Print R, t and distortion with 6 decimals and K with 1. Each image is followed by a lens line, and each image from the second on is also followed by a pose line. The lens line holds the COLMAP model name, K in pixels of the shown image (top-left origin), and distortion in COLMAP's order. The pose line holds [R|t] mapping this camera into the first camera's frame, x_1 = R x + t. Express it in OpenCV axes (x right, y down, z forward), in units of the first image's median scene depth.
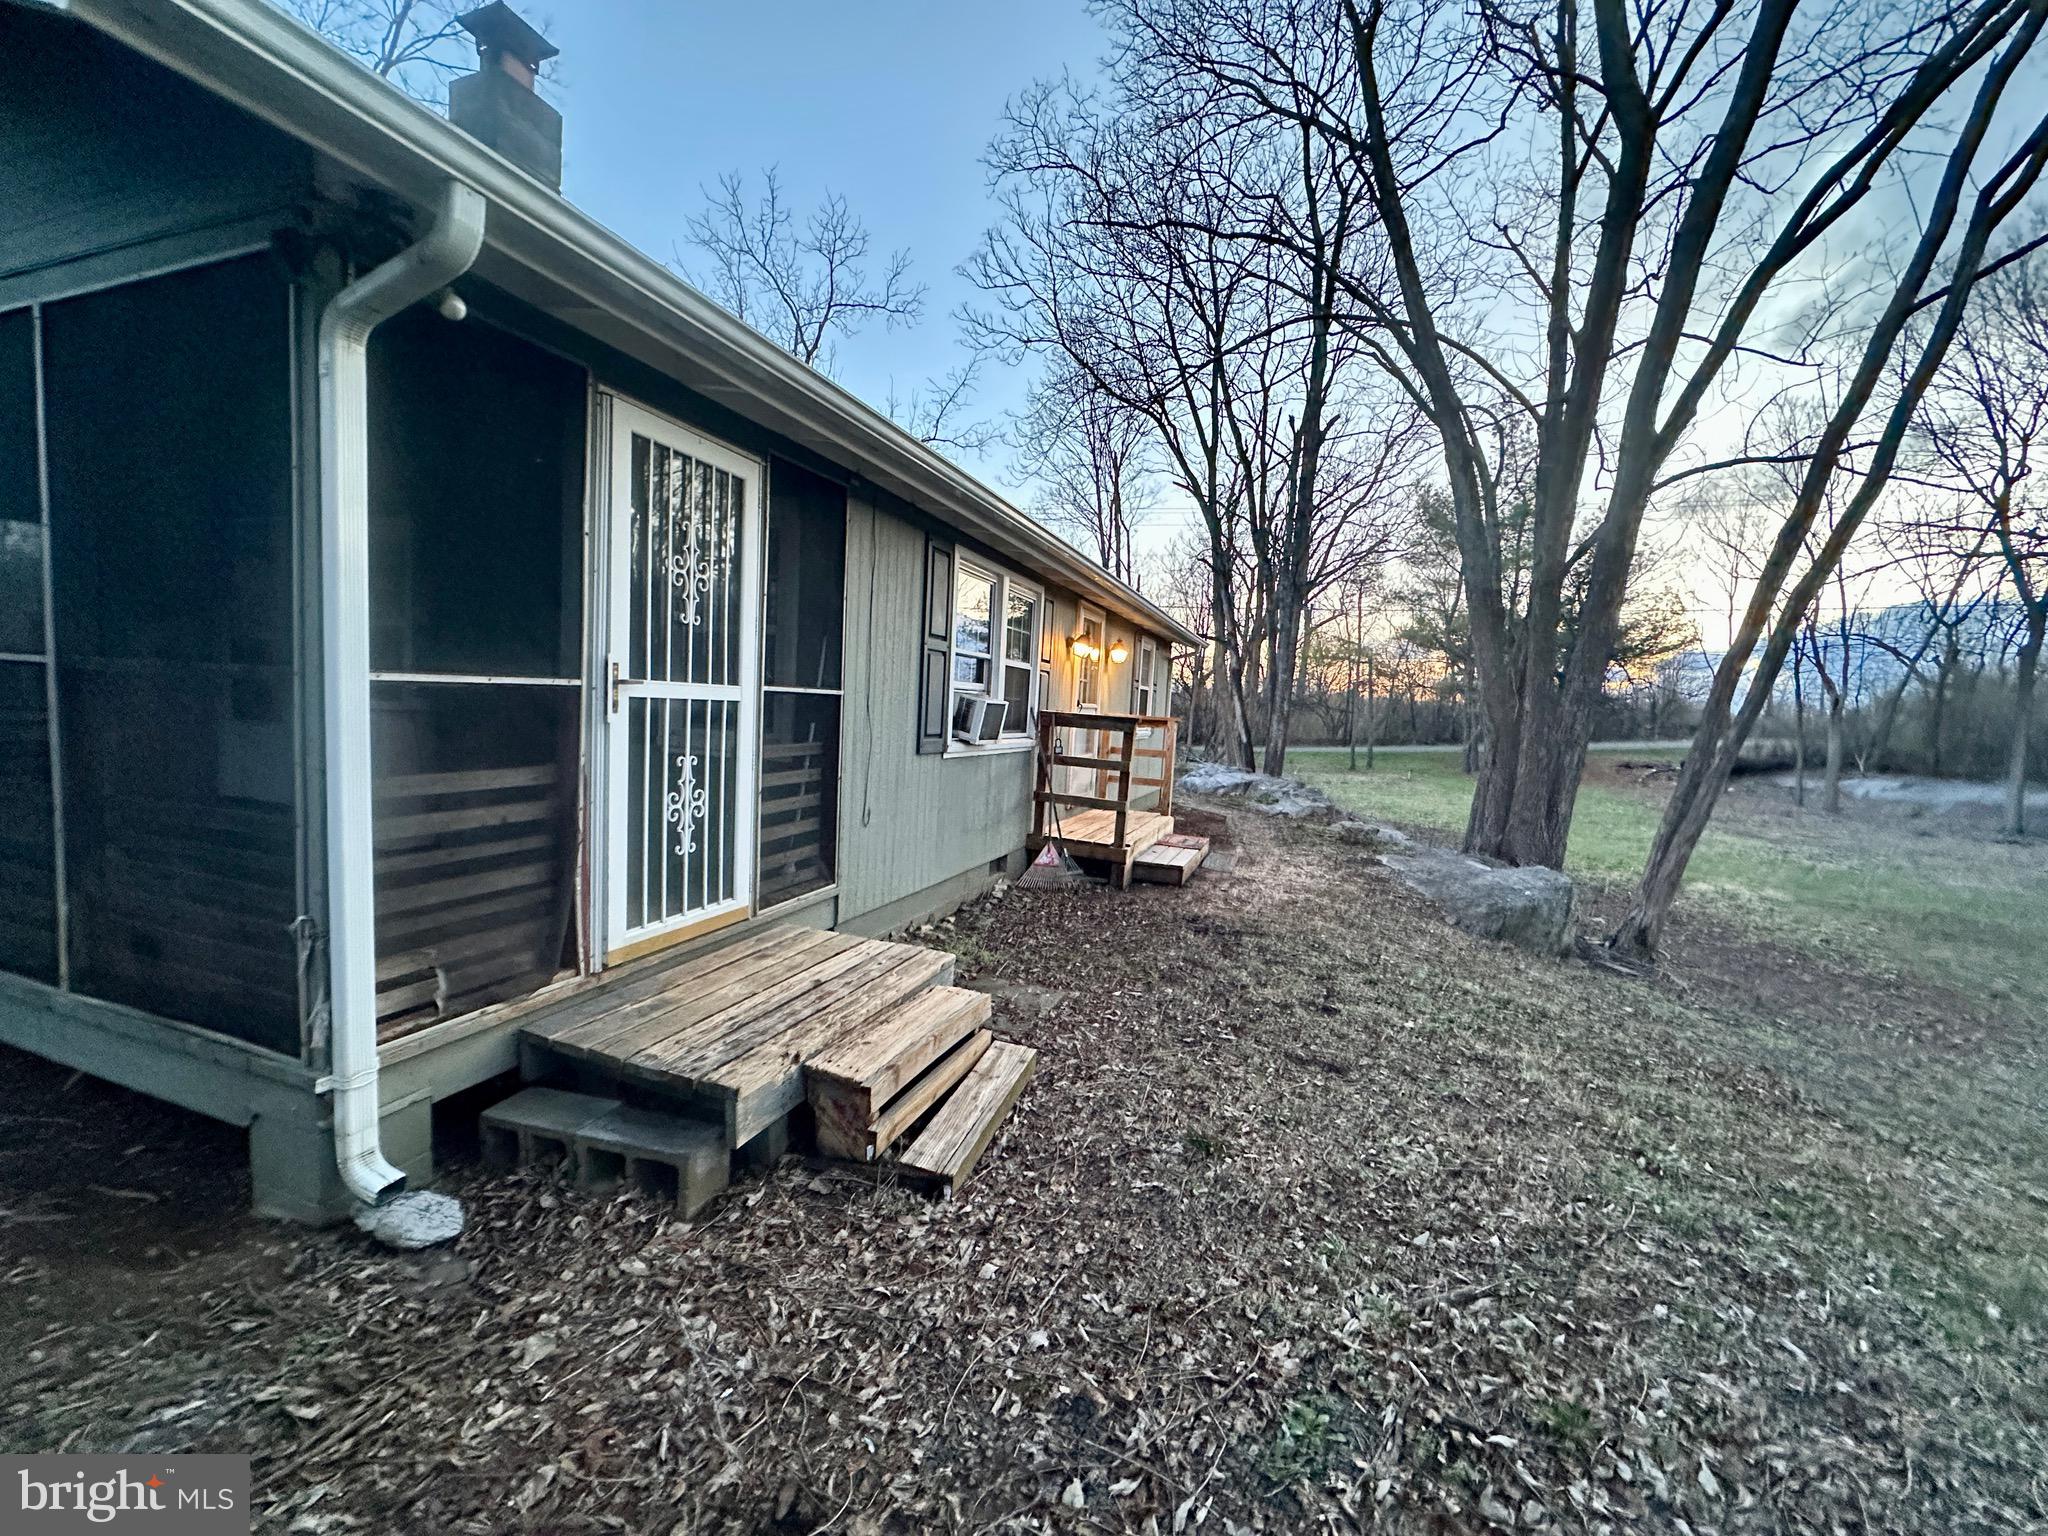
lens RADIAL K [[811.7, 0, 1024.0], [0, 811.7, 768.0], [0, 0, 1]] dist [0.000621, 0.000132]
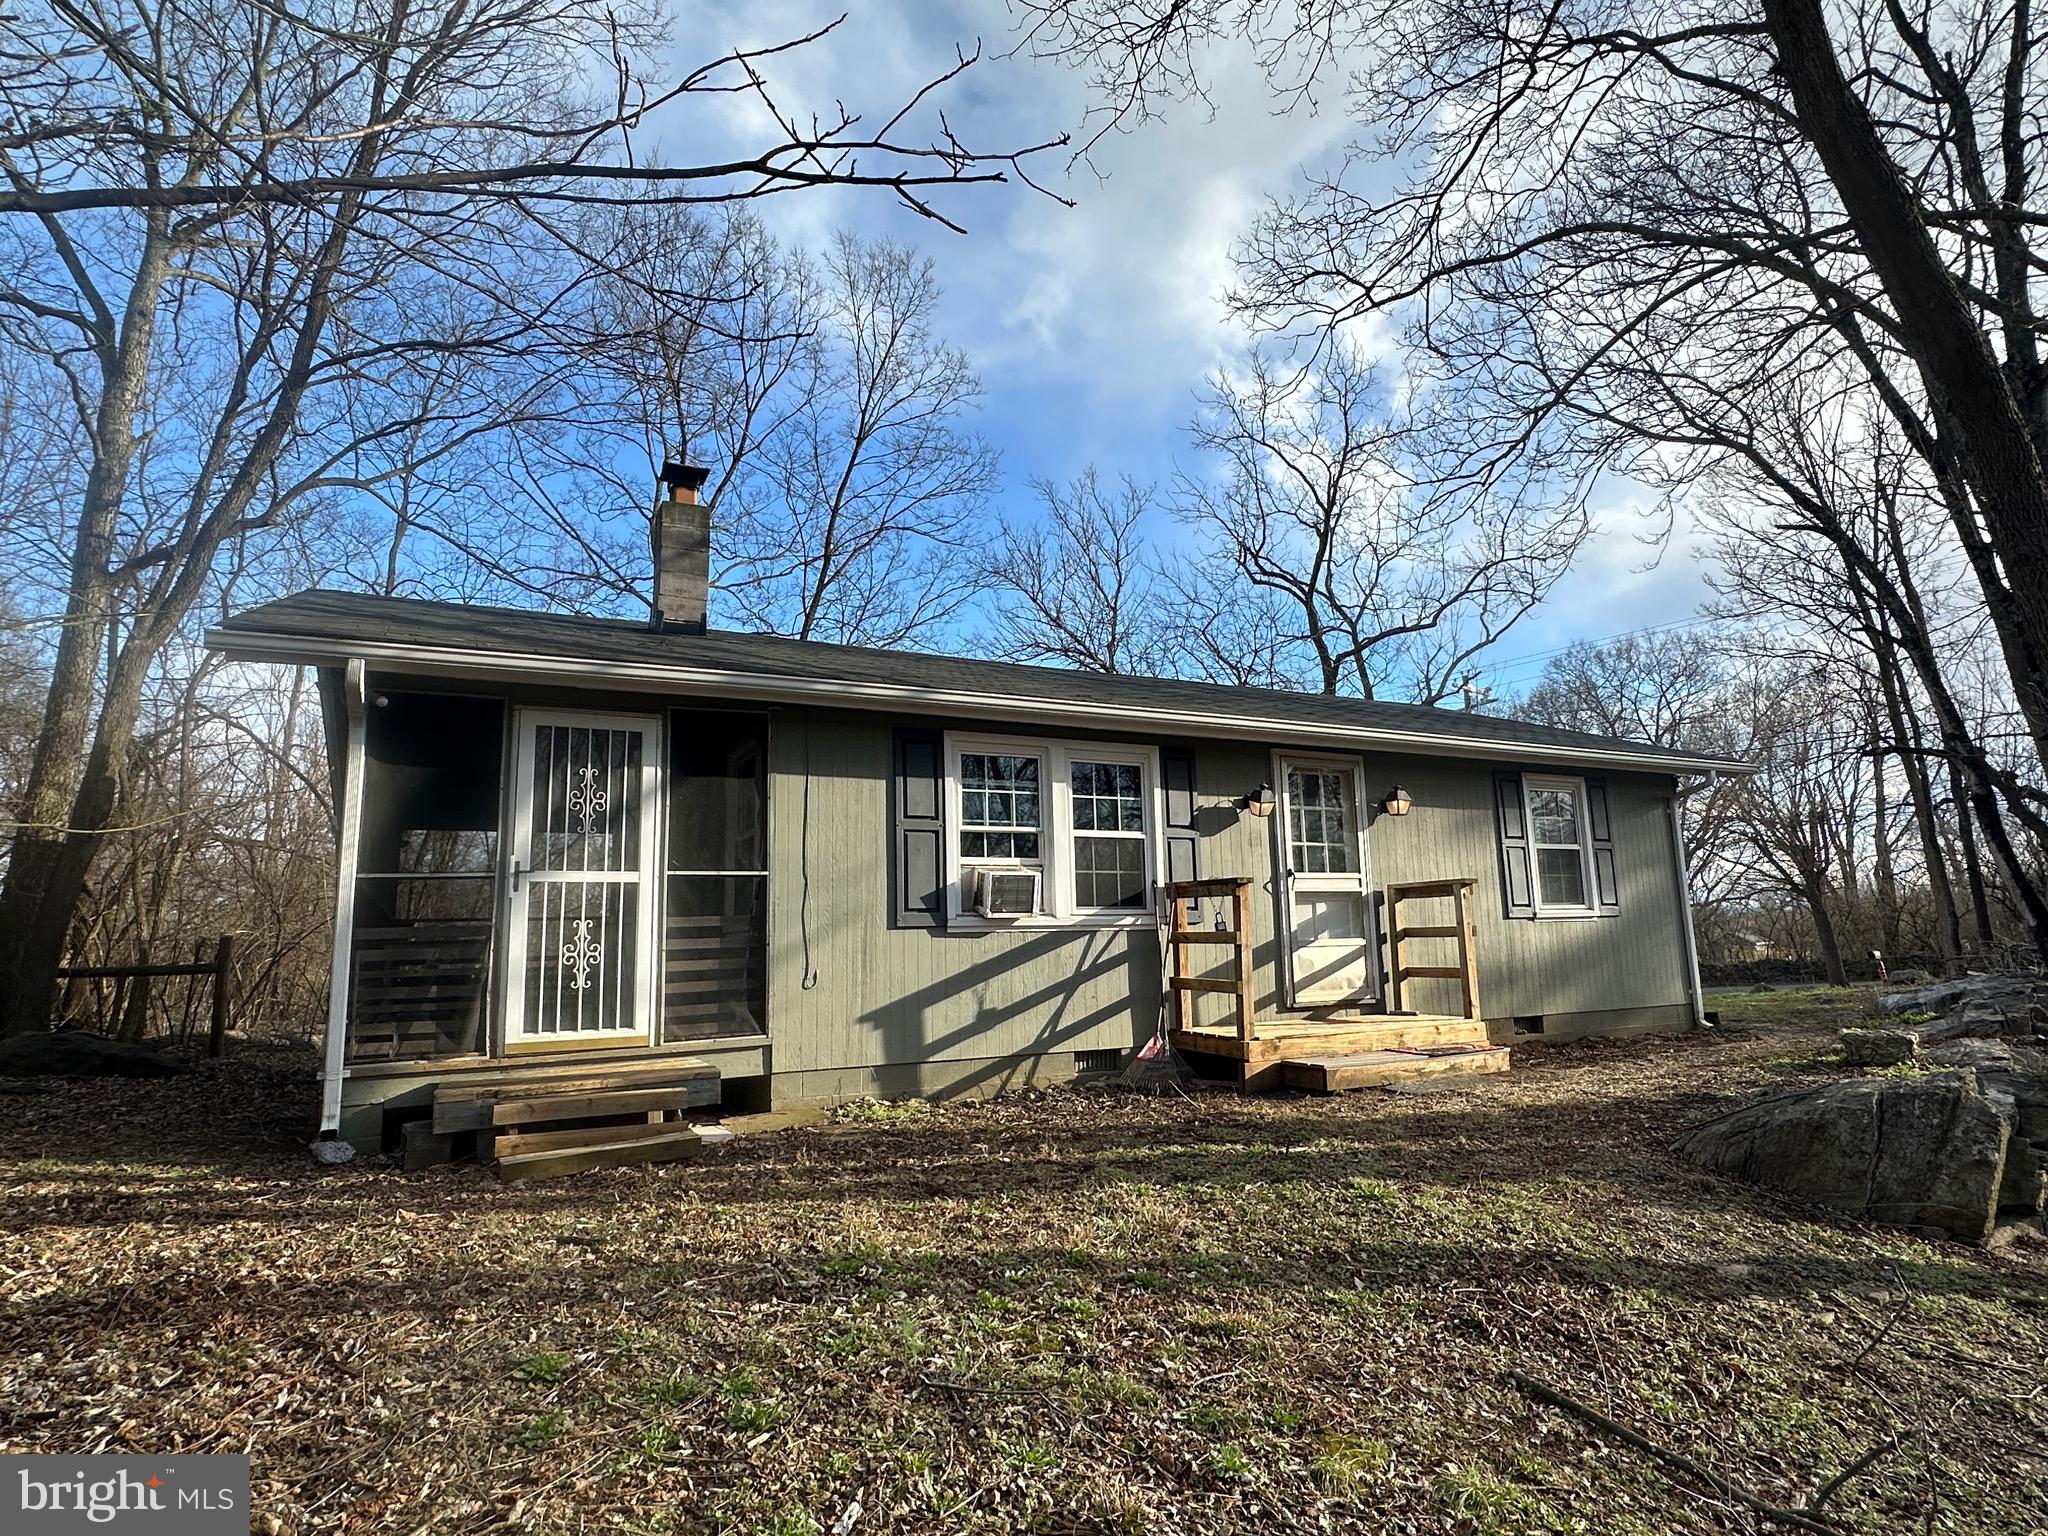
lens RADIAL K [[1131.8, 0, 1024.0], [0, 1131.8, 768.0], [0, 0, 1]] dist [-0.000959, 0.000335]
pose [[0.735462, -0.170706, -0.655710, 1.542326], [0.008803, 0.970068, -0.242672, 0.218248], [0.677509, 0.172704, 0.714951, 0.018466]]
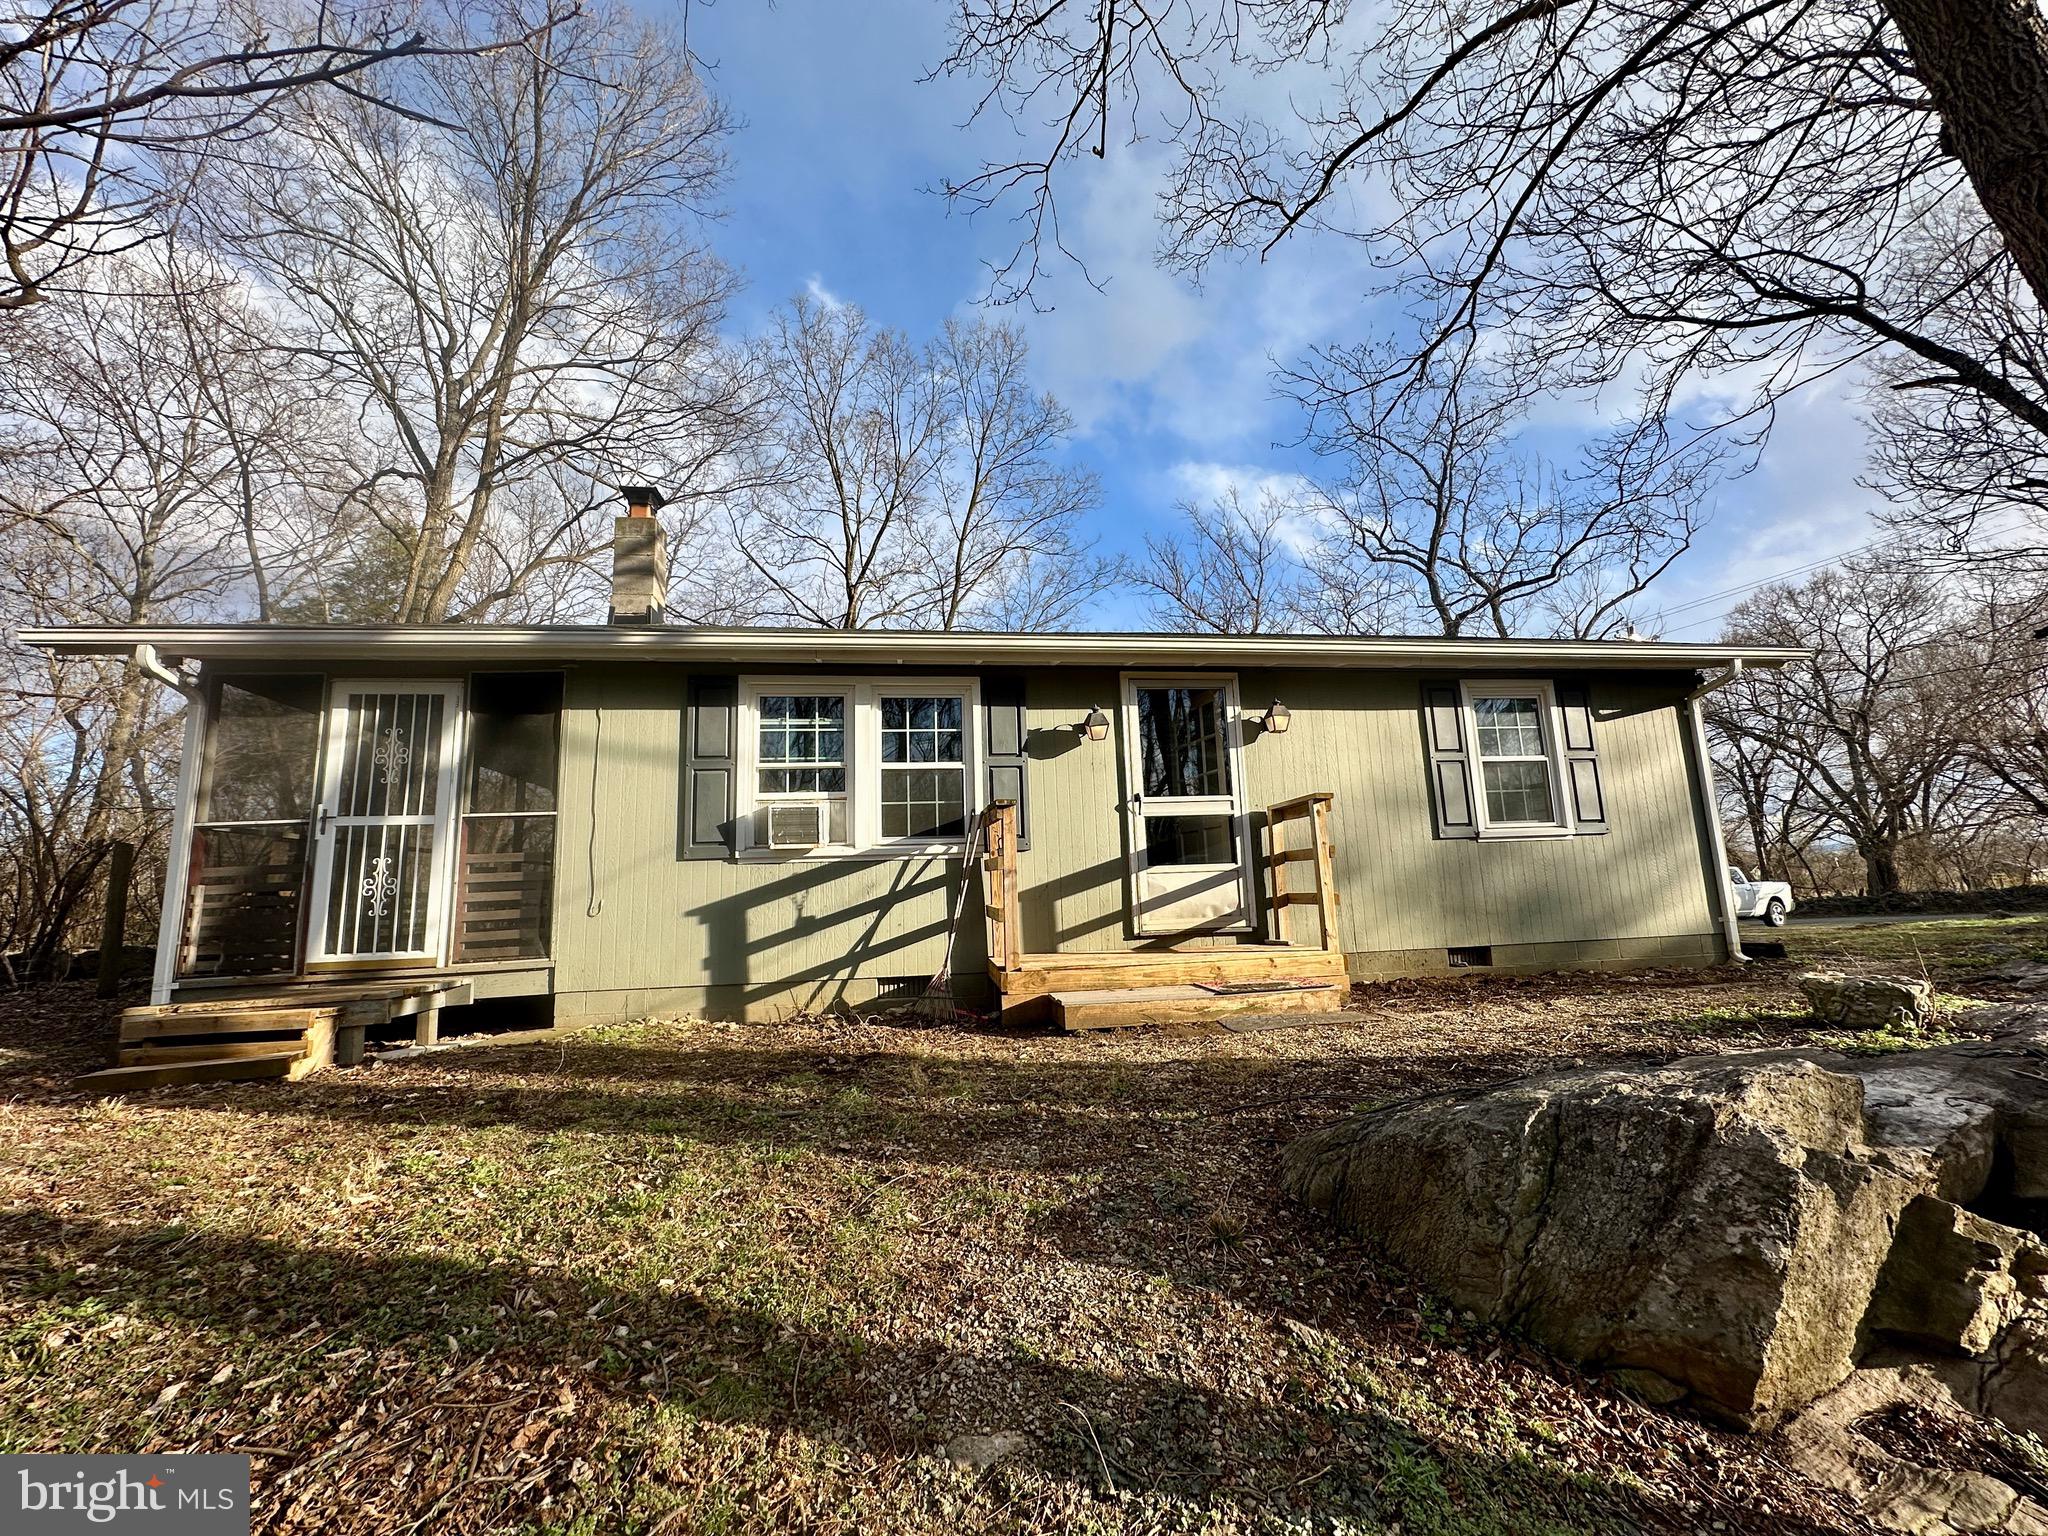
lens RADIAL K [[811.7, 0, 1024.0], [0, 811.7, 768.0], [0, 0, 1]] dist [0.000621, 0.000132]
pose [[0.471391, -0.197331, -0.859565, 1.703823], [-0.008881, 0.973535, -0.228365, 0.176609], [0.881880, 0.115283, 0.457163, 1.356474]]
